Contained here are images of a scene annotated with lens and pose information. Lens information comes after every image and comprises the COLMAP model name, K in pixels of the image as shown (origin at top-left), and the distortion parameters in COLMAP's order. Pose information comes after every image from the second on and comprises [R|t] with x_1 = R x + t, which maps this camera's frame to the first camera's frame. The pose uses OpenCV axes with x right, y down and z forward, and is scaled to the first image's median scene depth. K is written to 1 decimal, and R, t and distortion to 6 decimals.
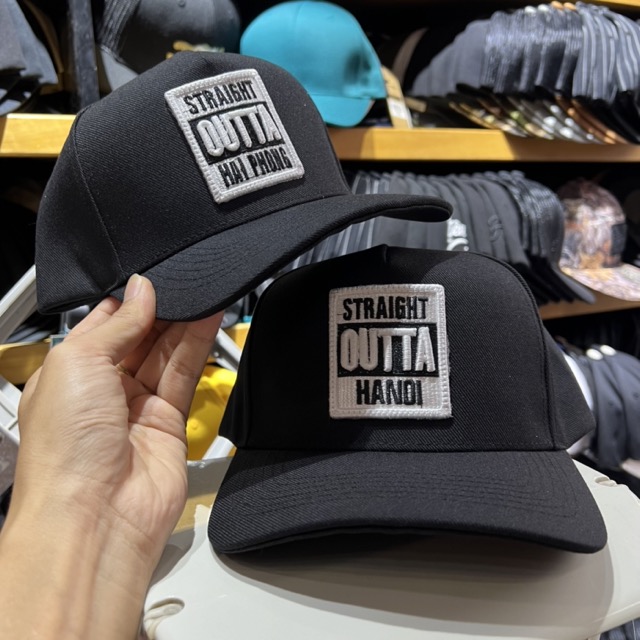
lens RADIAL K [[664.9, 0, 306.3], [0, 664.9, 297.8], [0, 0, 1]] dist [0.011511, -0.042362]
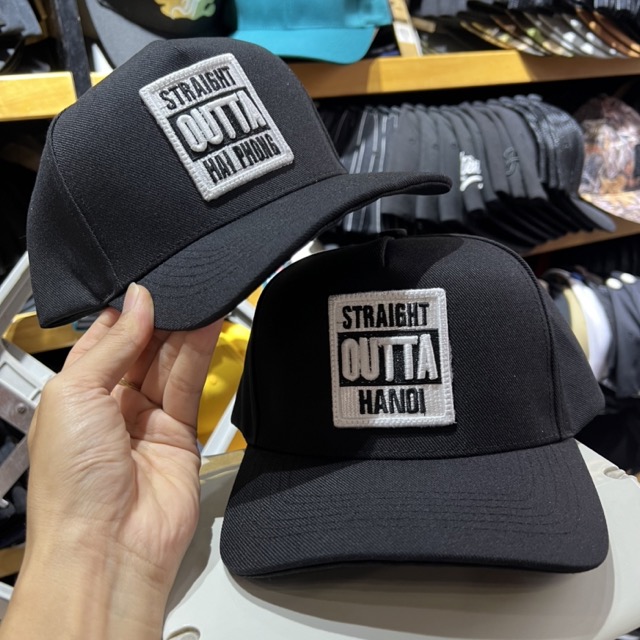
lens RADIAL K [[669.1, 0, 310.6], [0, 669.1, 308.6], [0, 0, 1]] dist [-0.003621, -0.004447]
pose [[0.998244, -0.050808, -0.030447, 0.039049], [0.054889, 0.986684, 0.153110, -0.148834], [0.022263, -0.154513, 0.987740, 0.028196]]
